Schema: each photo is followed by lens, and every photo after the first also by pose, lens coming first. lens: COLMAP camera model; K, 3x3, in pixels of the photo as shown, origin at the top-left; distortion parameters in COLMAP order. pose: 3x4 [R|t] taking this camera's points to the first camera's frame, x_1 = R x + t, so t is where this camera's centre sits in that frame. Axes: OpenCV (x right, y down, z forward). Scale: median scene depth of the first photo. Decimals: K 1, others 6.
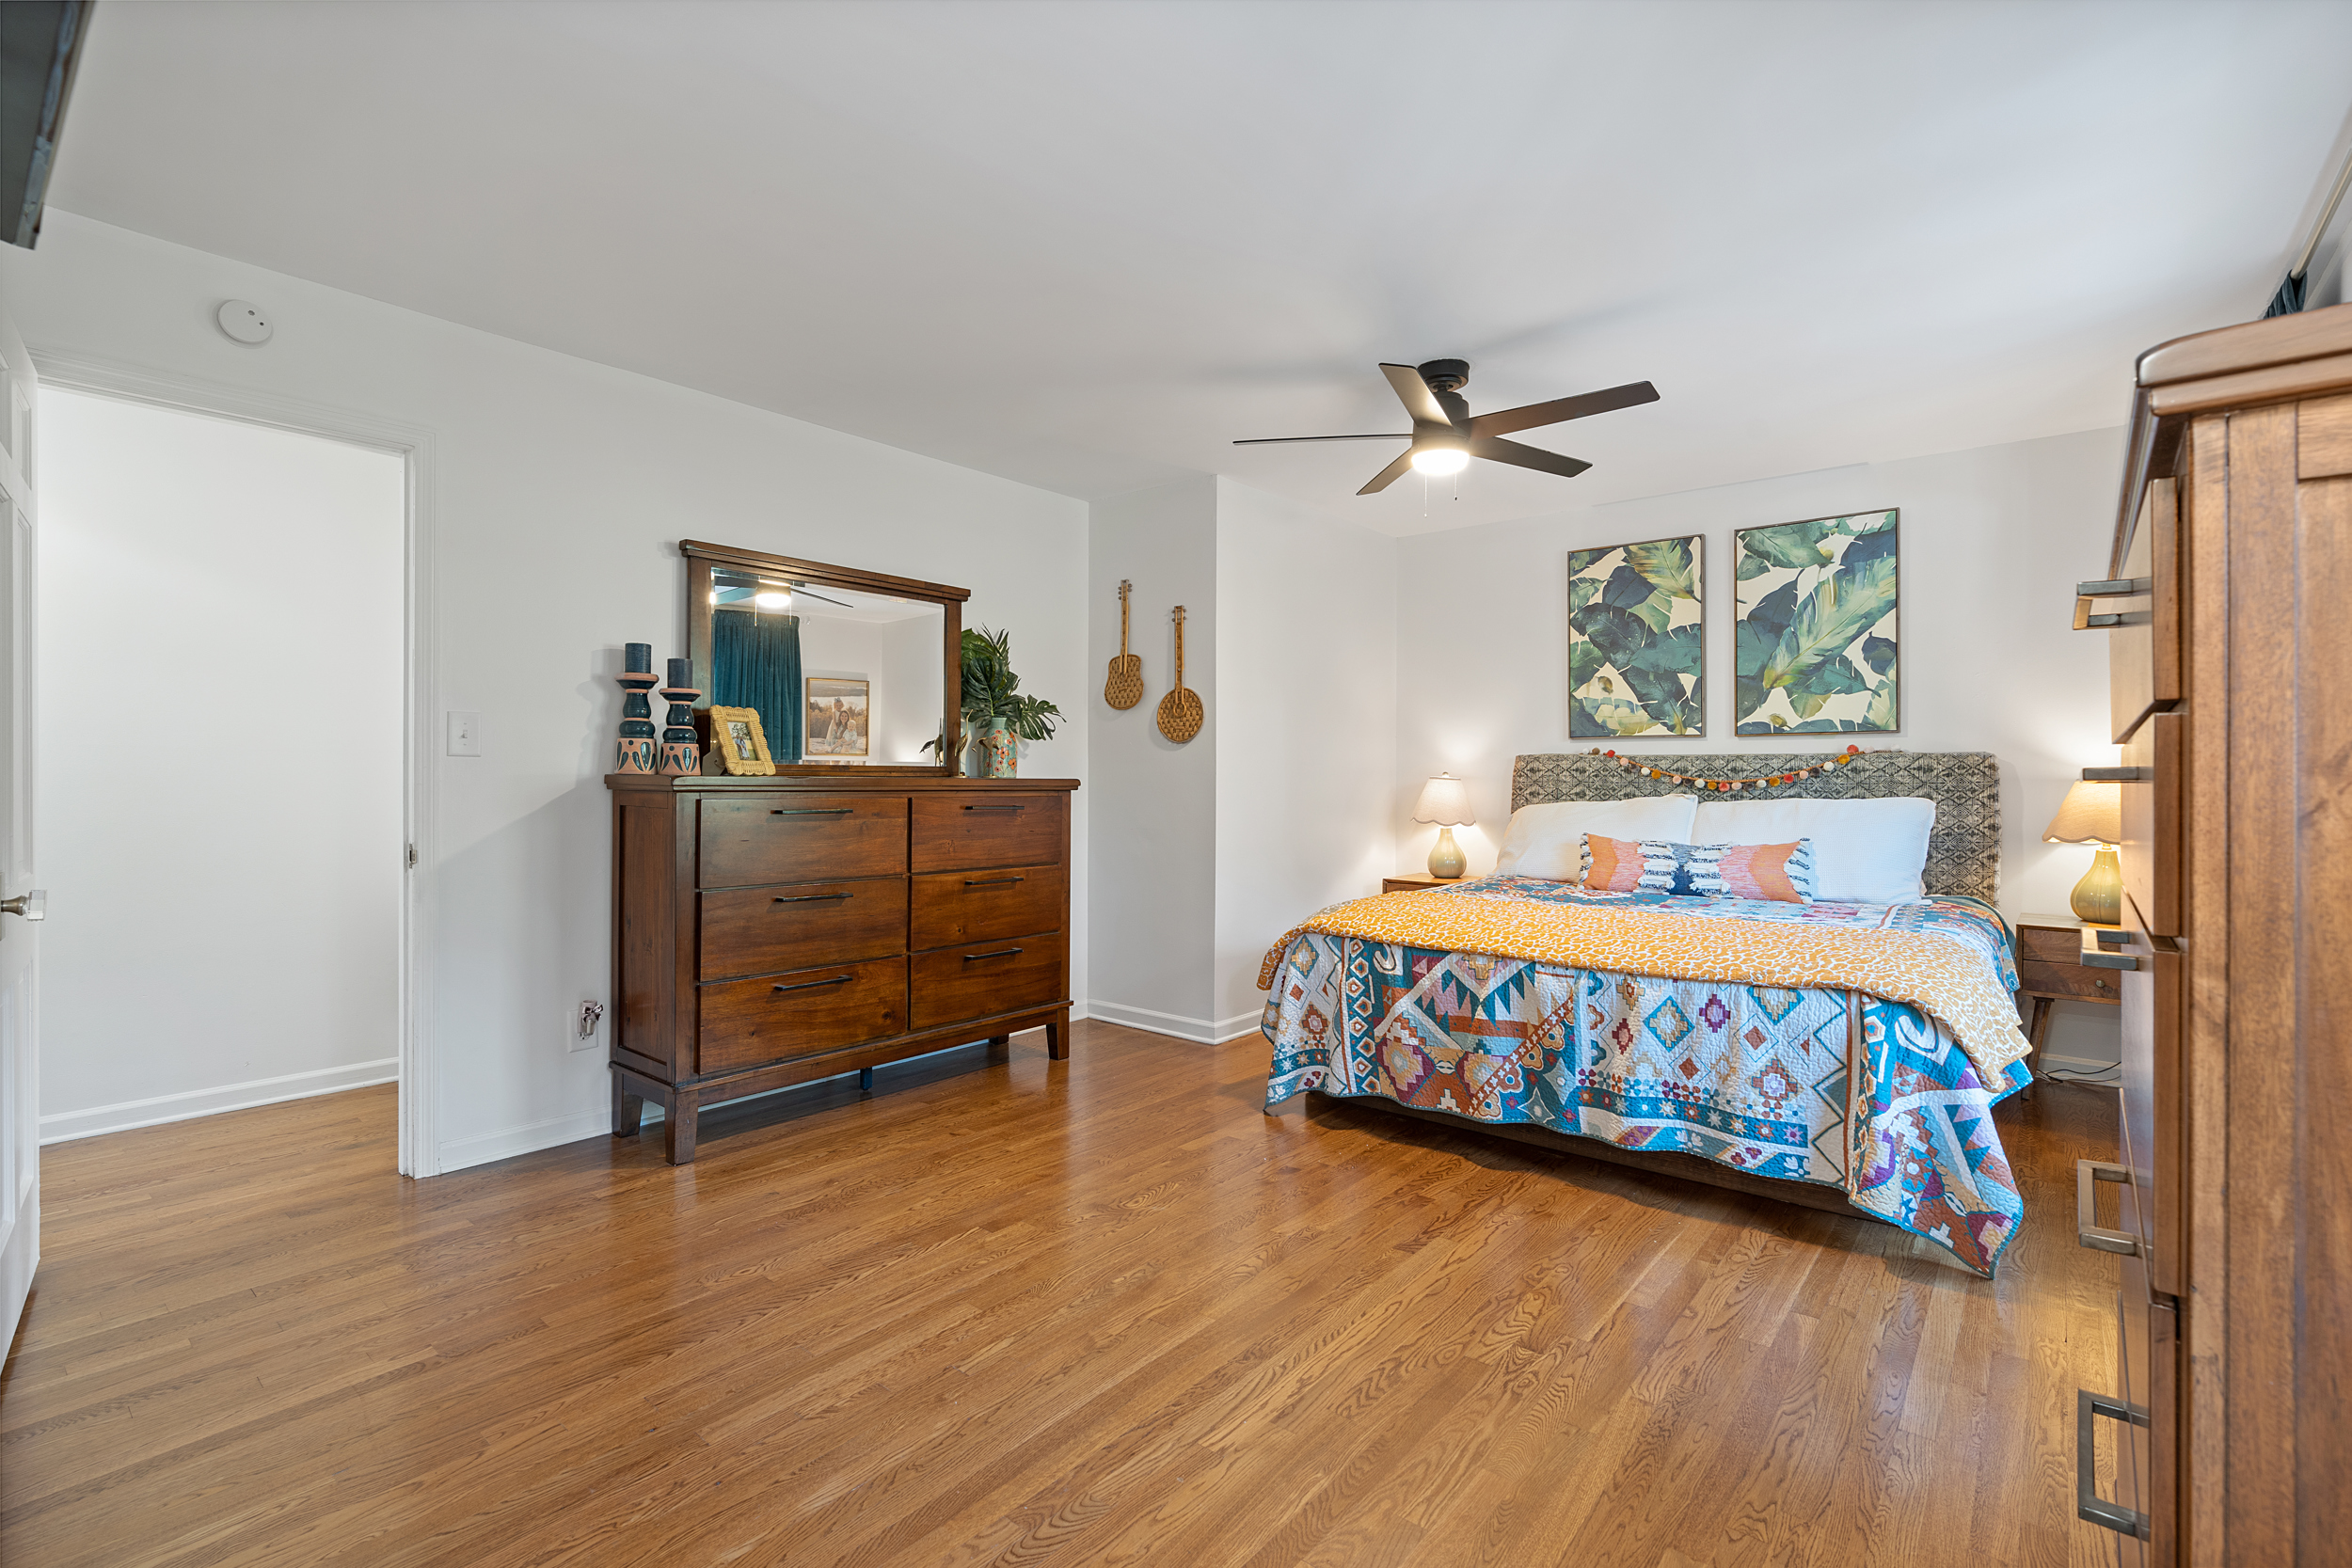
lens RADIAL K [[1065.0, 0, 1184.9], [0, 1065.0, 782.1], [0, 0, 1]] dist [-0.005185, 0.000669]
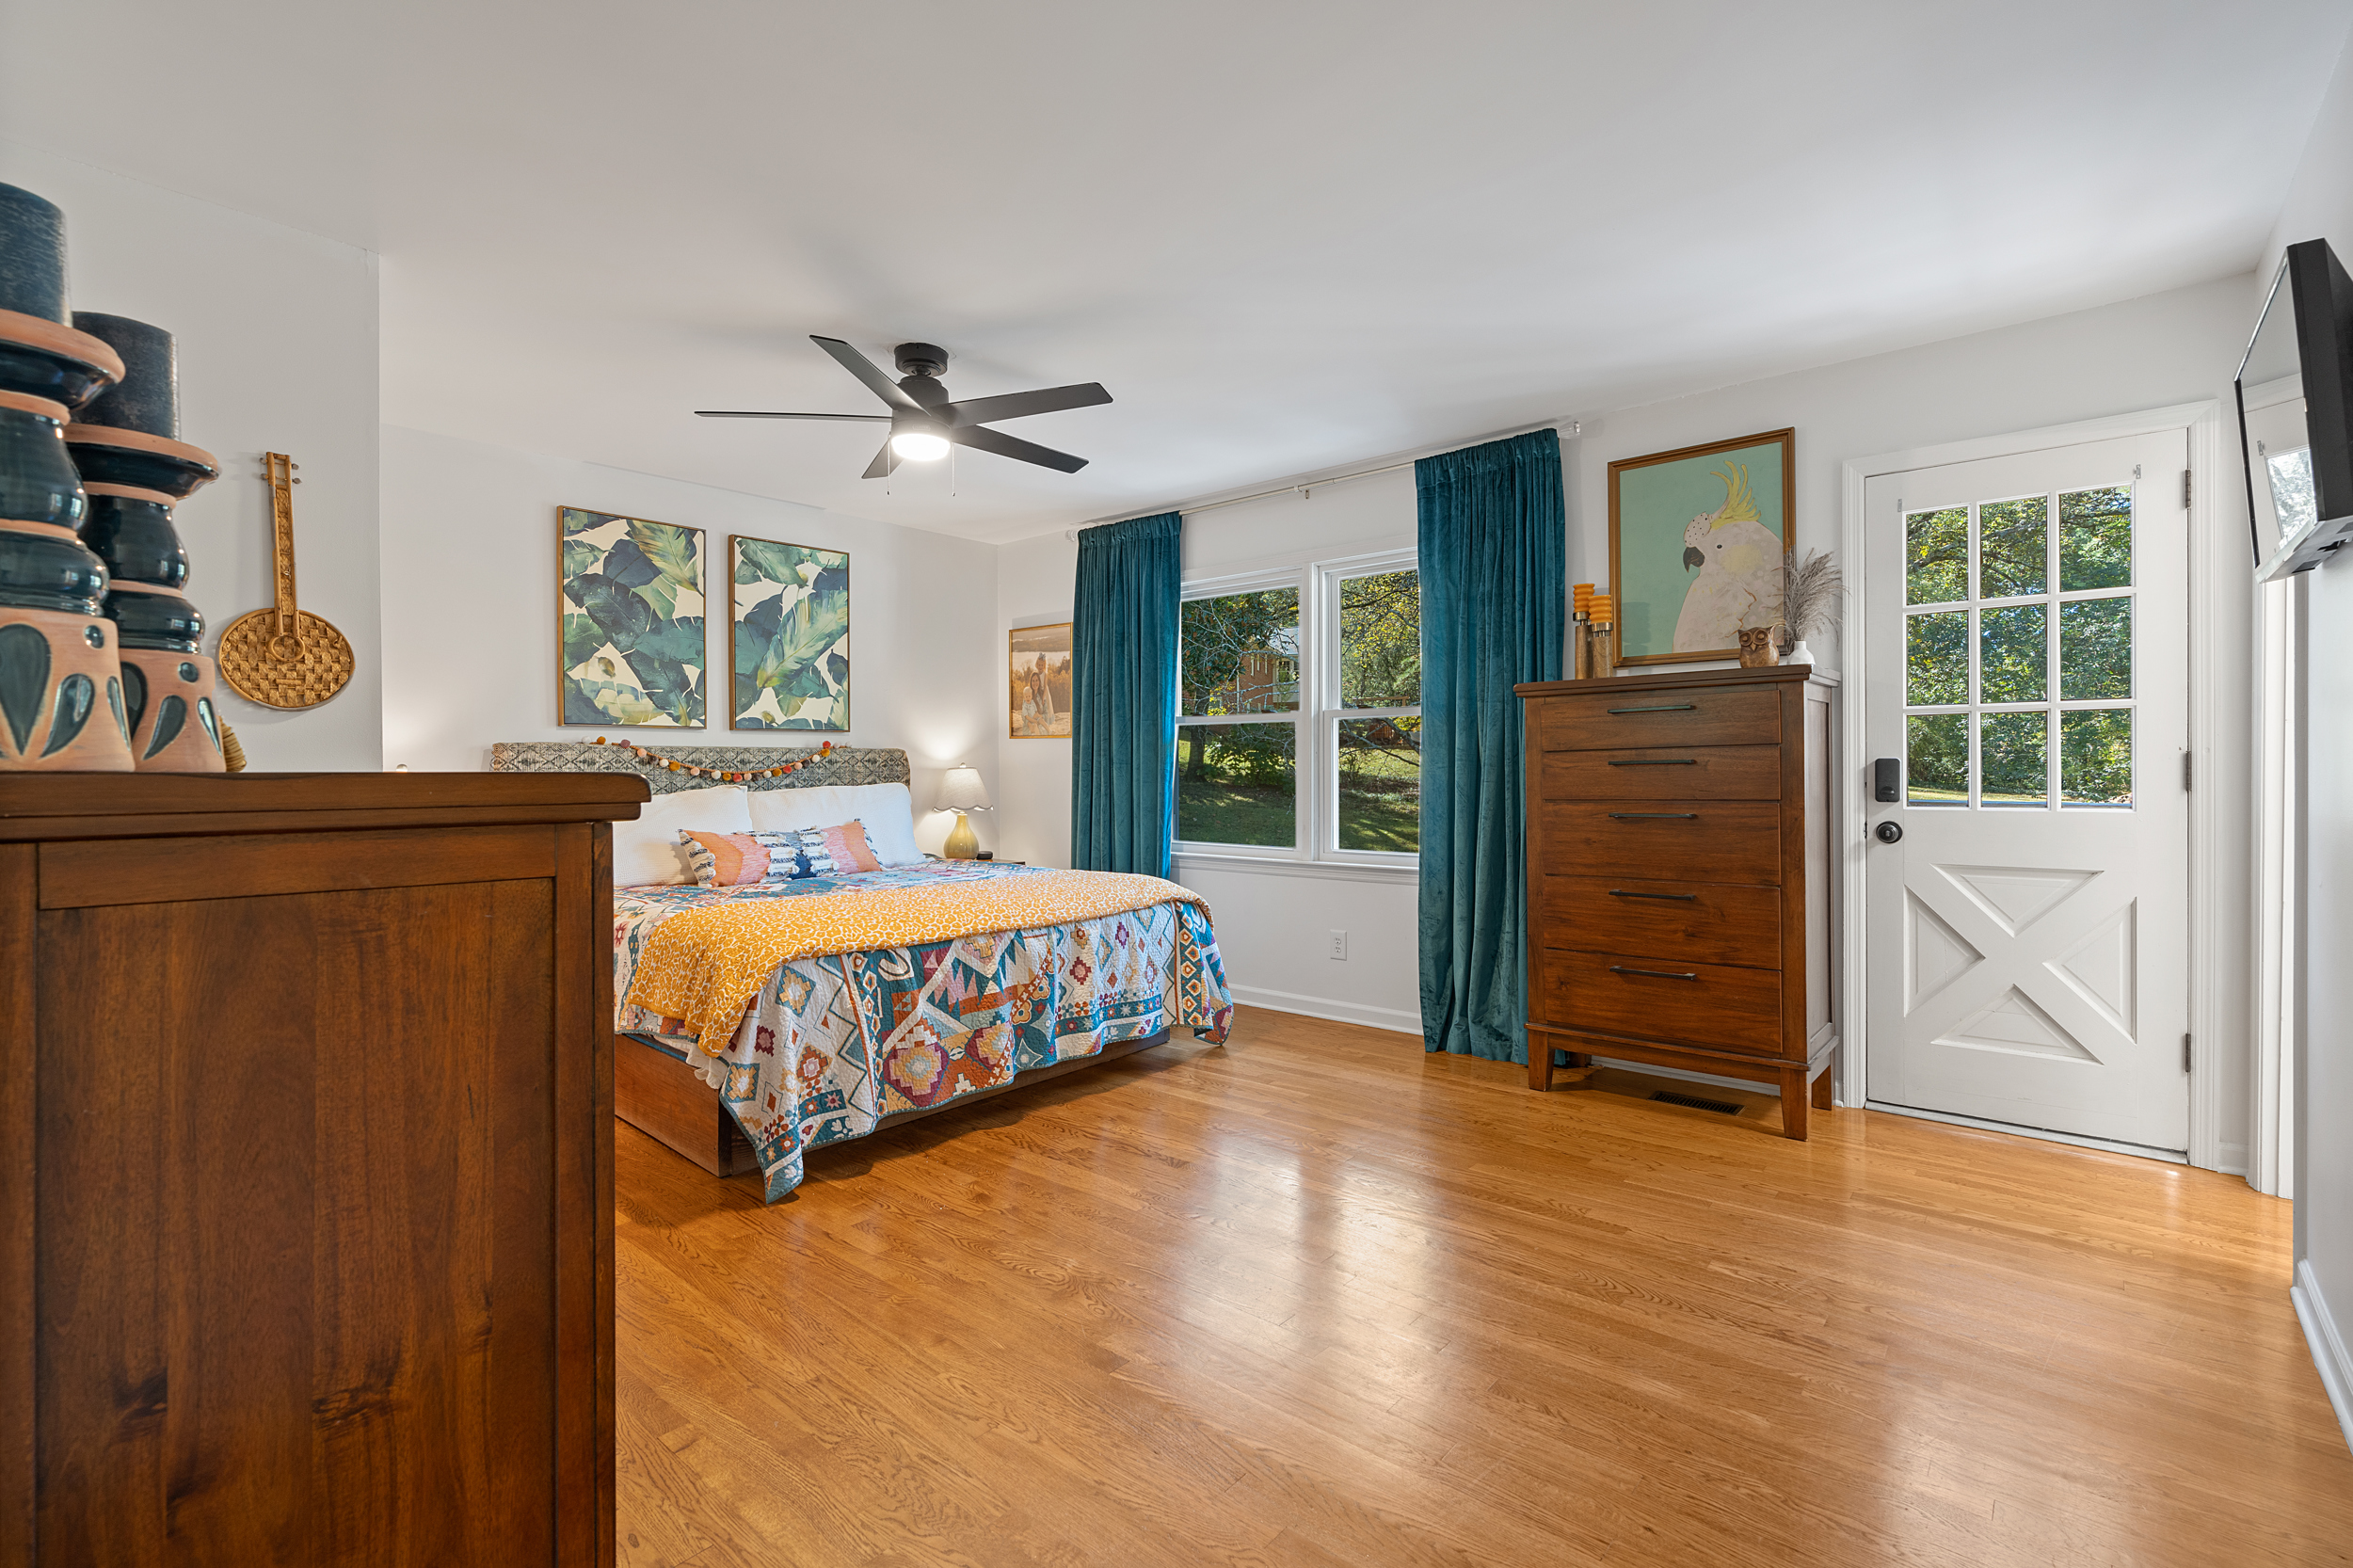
lens RADIAL K [[1065.5, 0, 1185.4], [0, 1065.5, 782.1], [0, 0, 1]] dist [-0.005185, 0.000669]
pose [[0.011608, -0.017213, 0.999784, -0.586735], [0.011753, 0.999785, 0.017077, -0.004373], [-0.999864, 0.011552, 0.011808, 0.588455]]
